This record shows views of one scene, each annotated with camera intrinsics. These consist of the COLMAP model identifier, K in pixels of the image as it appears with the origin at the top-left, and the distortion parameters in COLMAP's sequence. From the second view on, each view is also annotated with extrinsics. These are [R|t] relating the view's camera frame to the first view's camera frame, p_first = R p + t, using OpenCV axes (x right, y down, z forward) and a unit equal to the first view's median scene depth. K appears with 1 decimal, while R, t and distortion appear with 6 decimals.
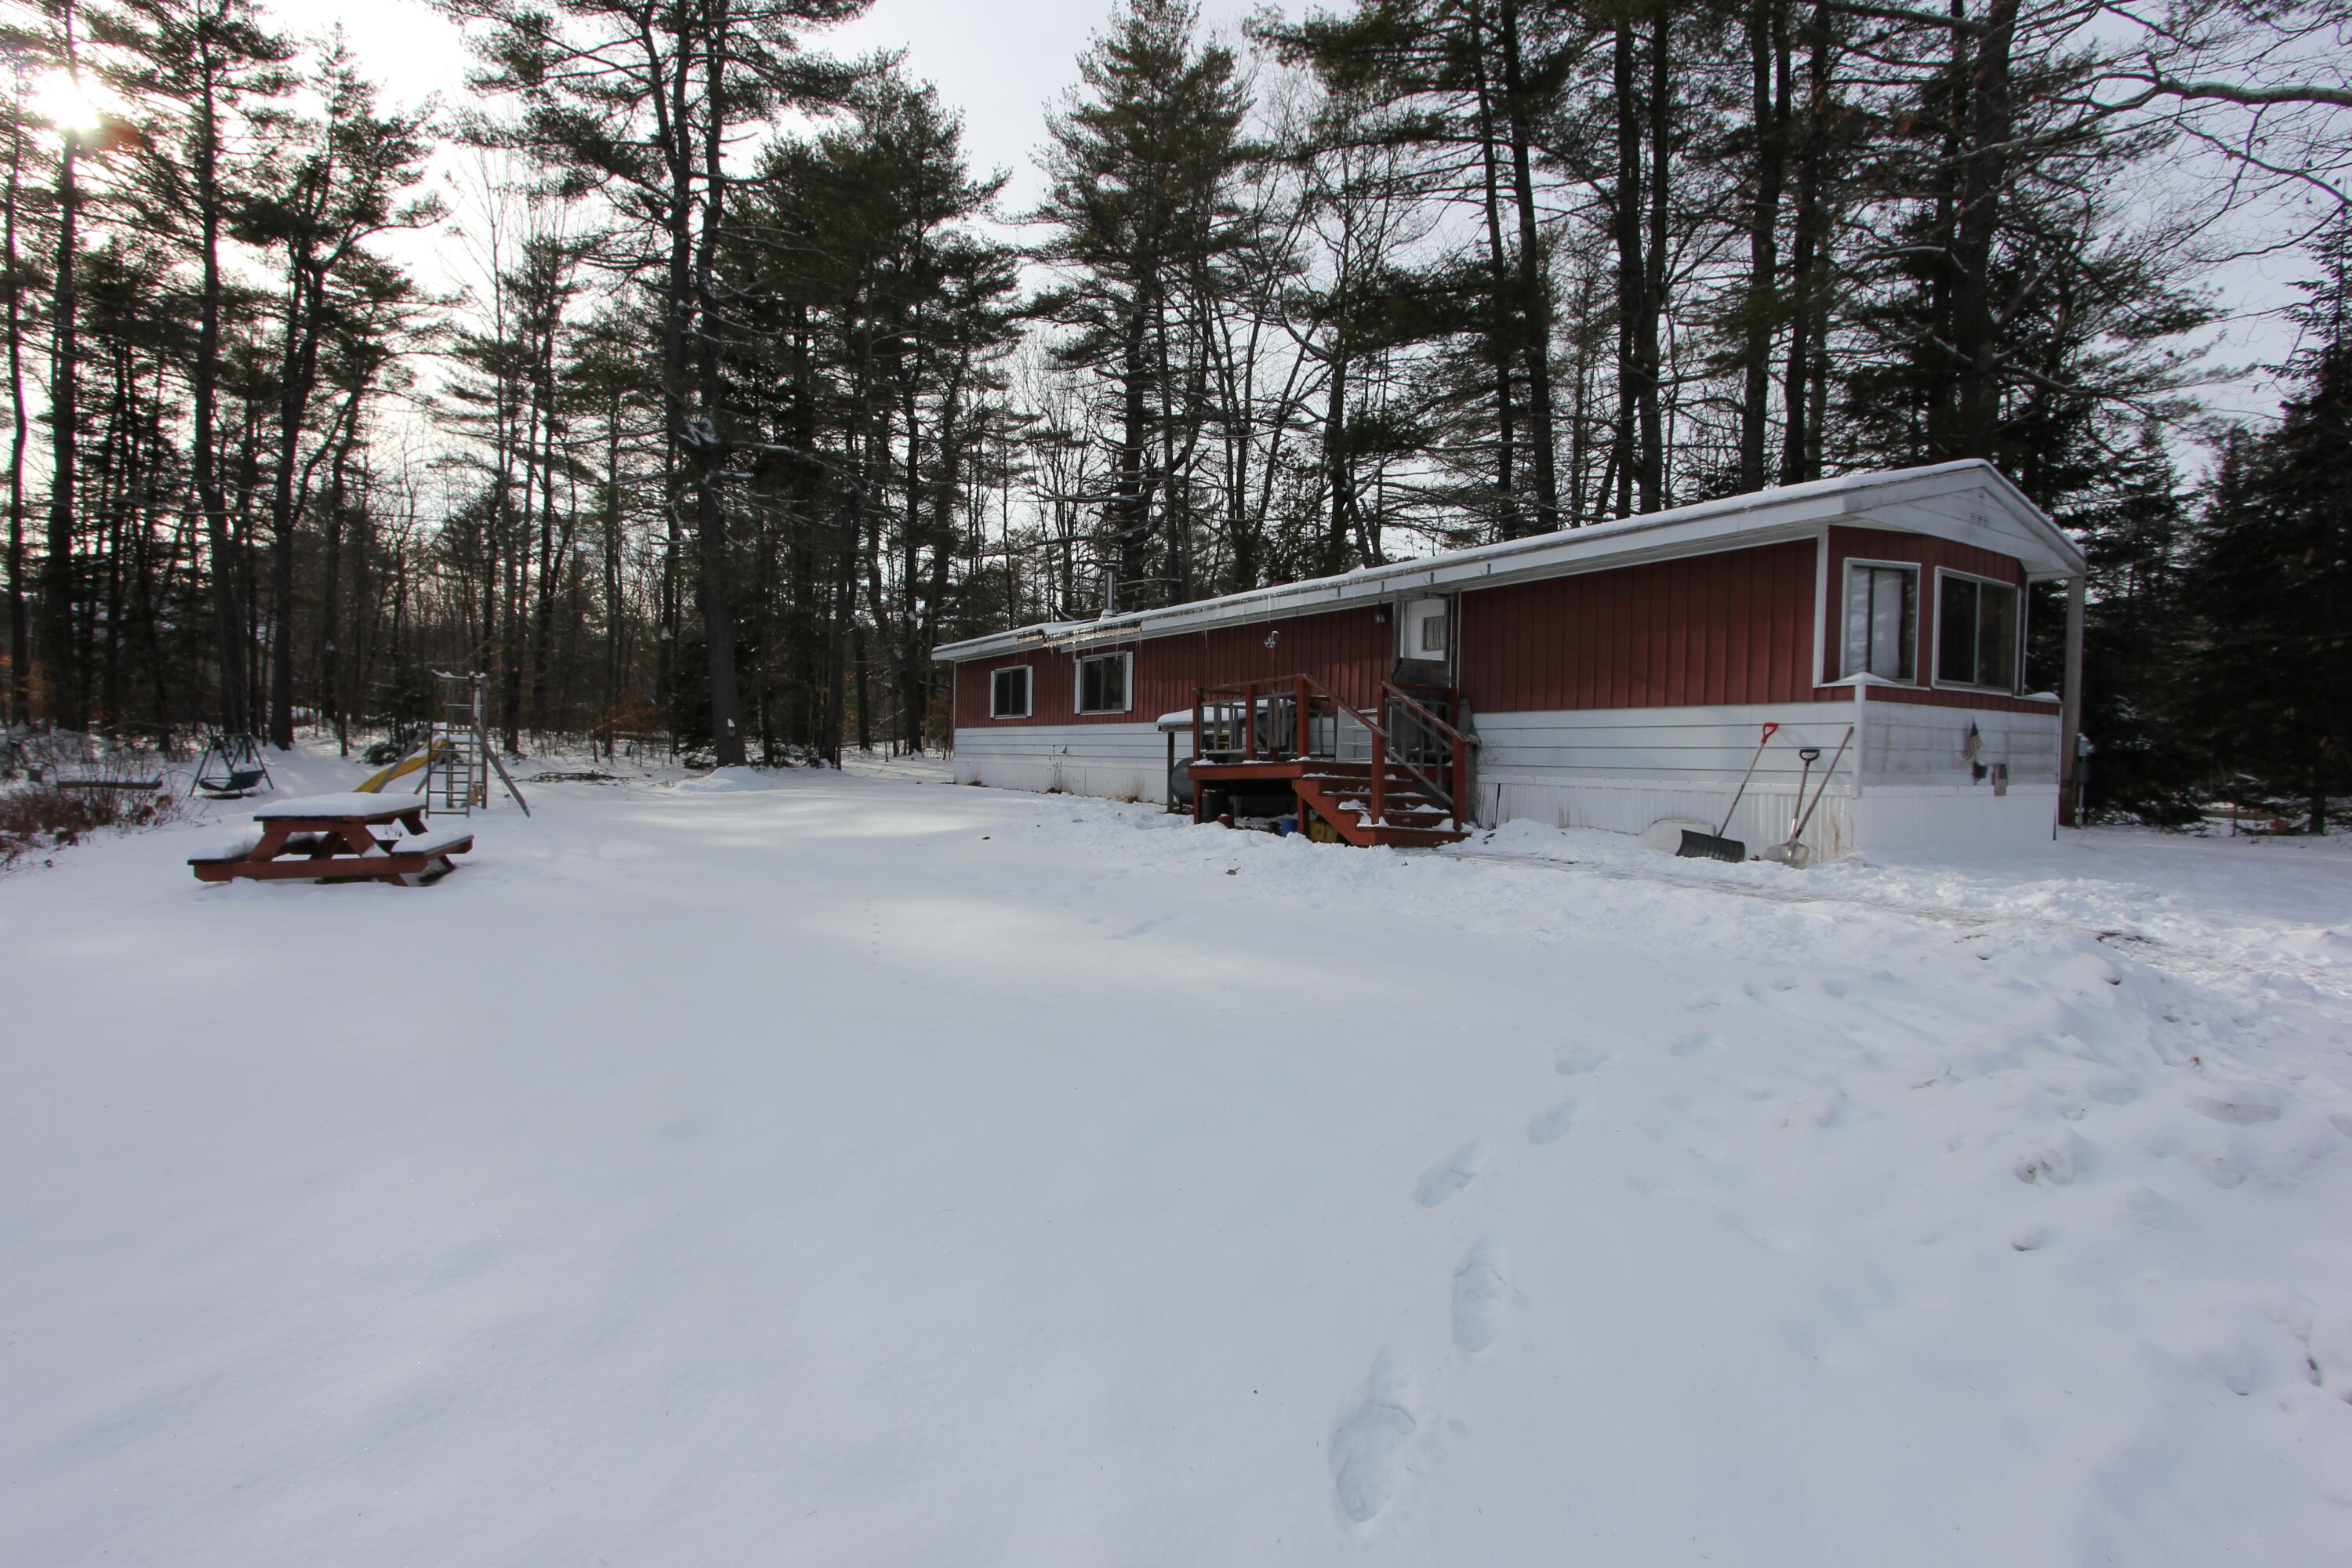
lens RADIAL K [[1079.1, 0, 1170.6], [0, 1079.1, 796.4], [0, 0, 1]] dist [-0.018022, 0.001244]
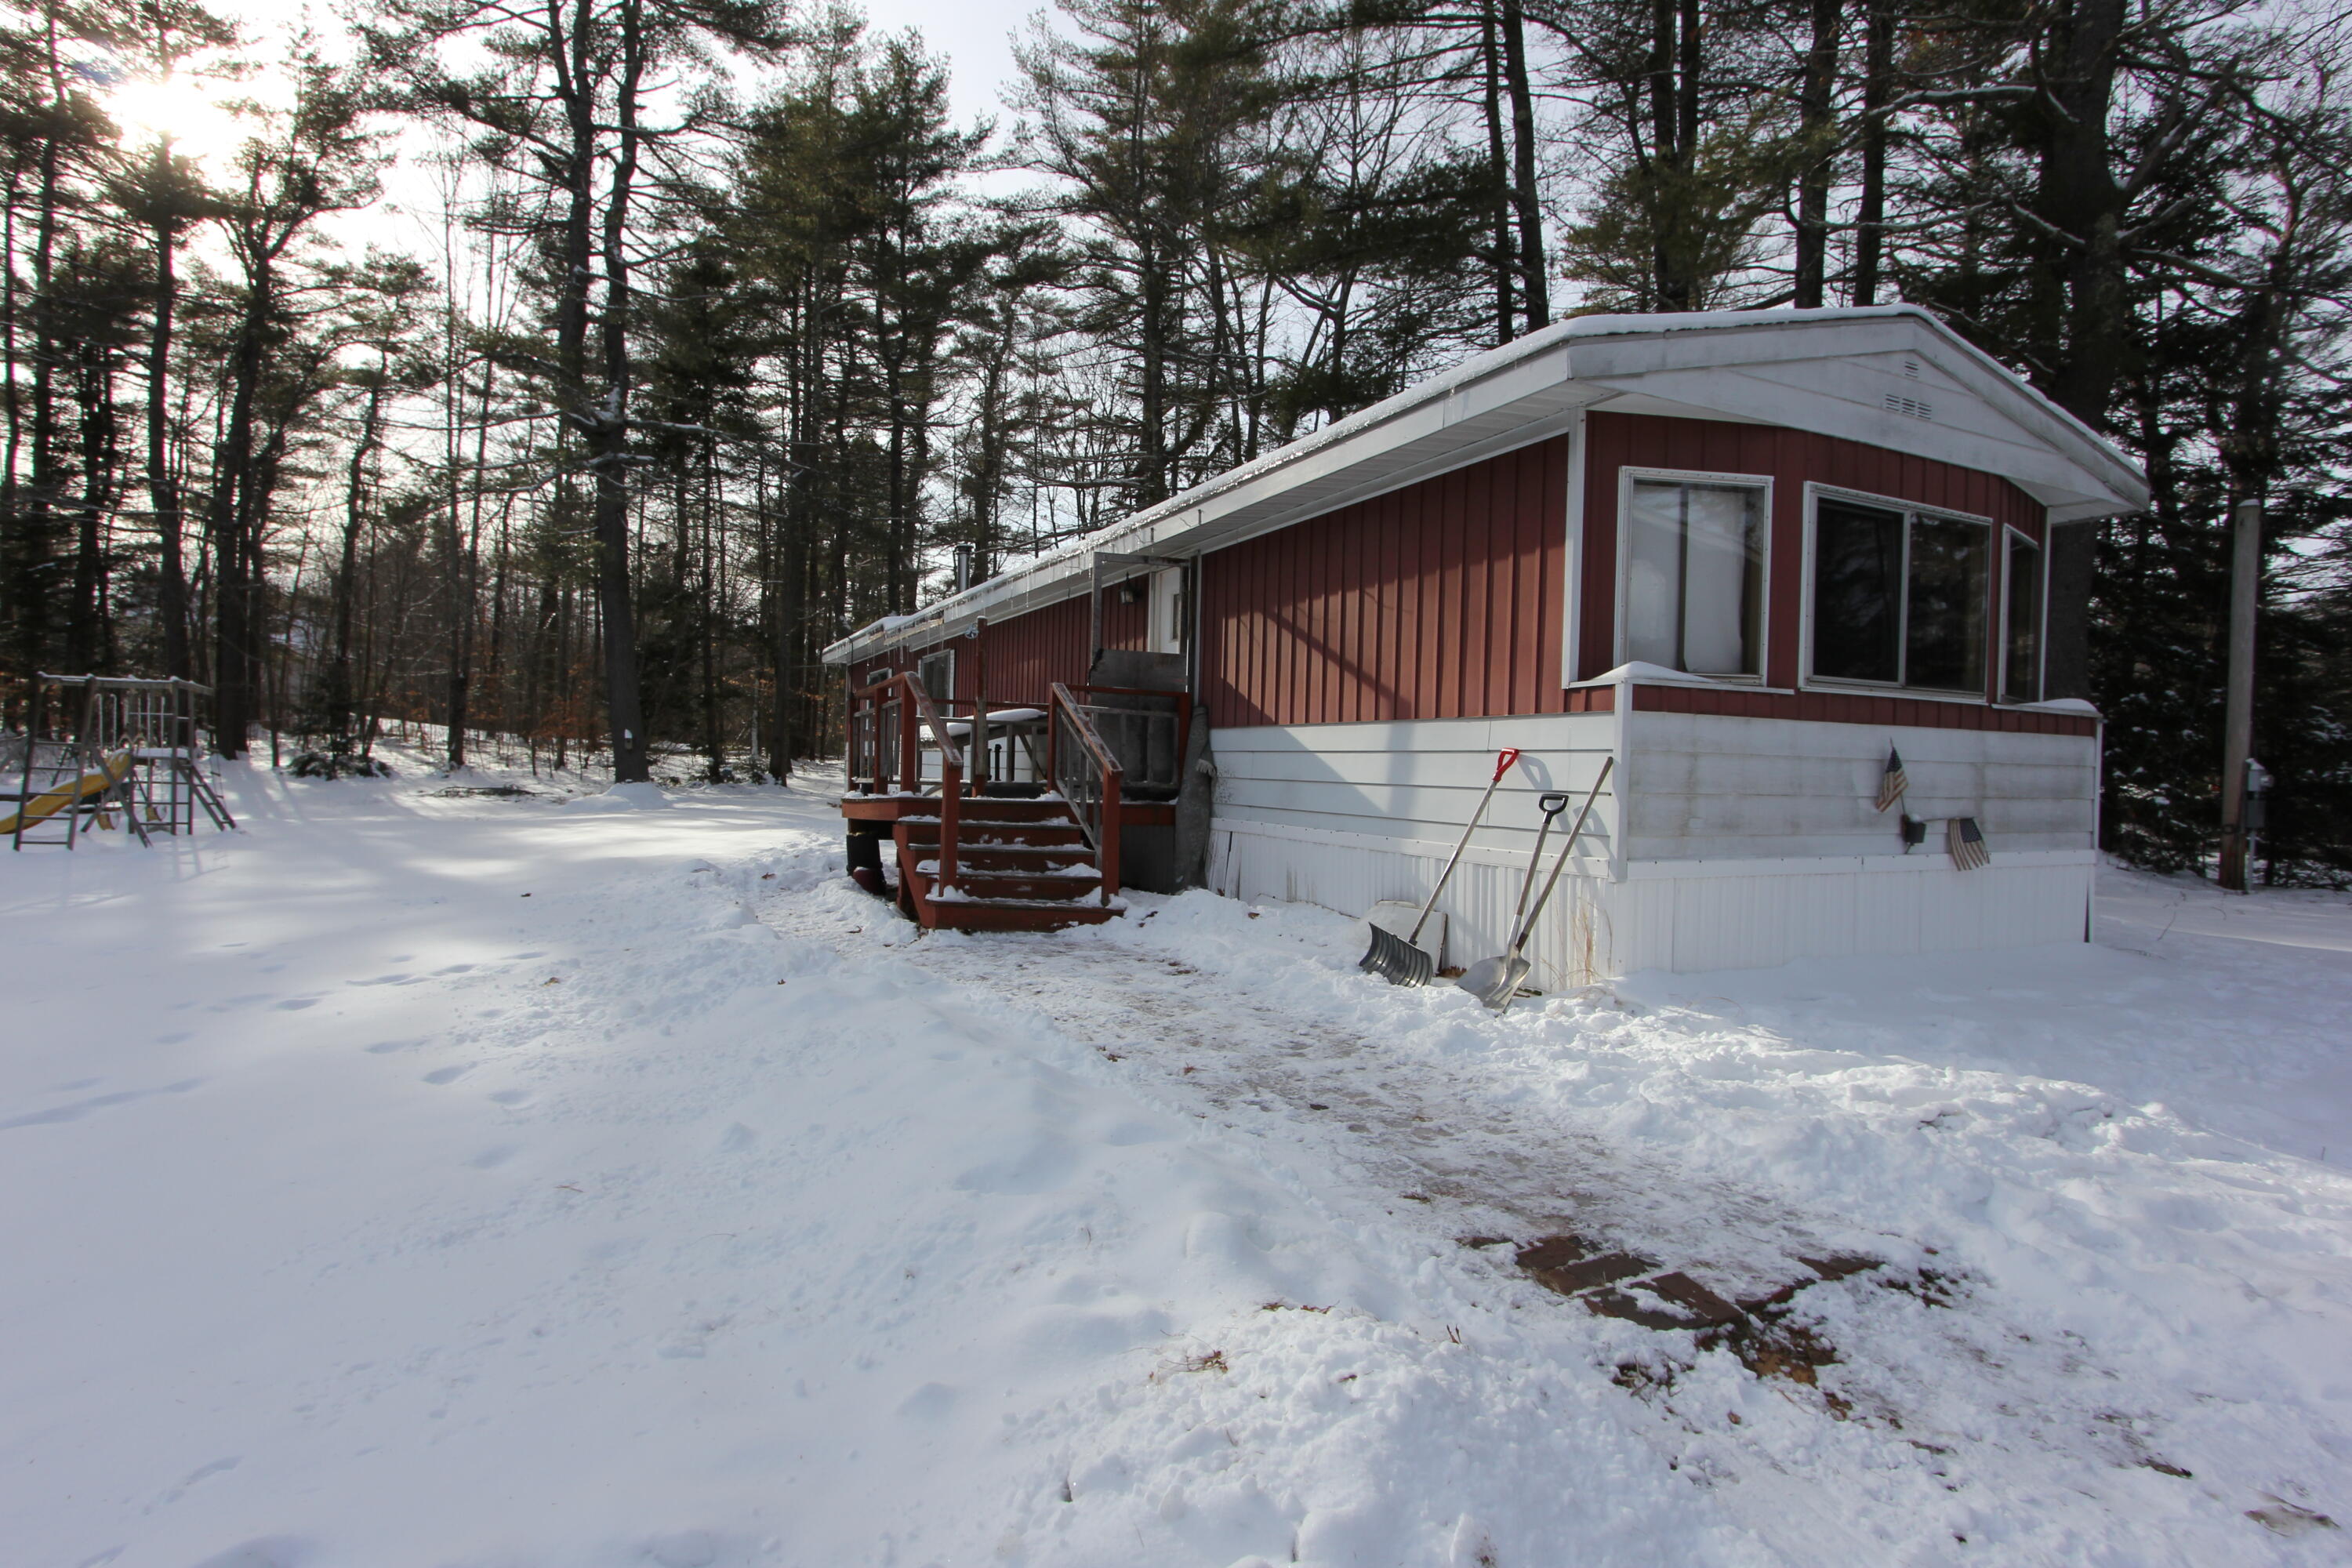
lens RADIAL K [[1147.3, 0, 1162.8], [0, 1147.3, 795.1], [0, 0, 1]] dist [-0.021813, 0.003684]
pose [[0.993460, 0.010718, -0.113673, 0.195060], [-0.012488, 0.999811, -0.014872, -0.013568], [0.113492, 0.016194, 0.993407, 0.152975]]
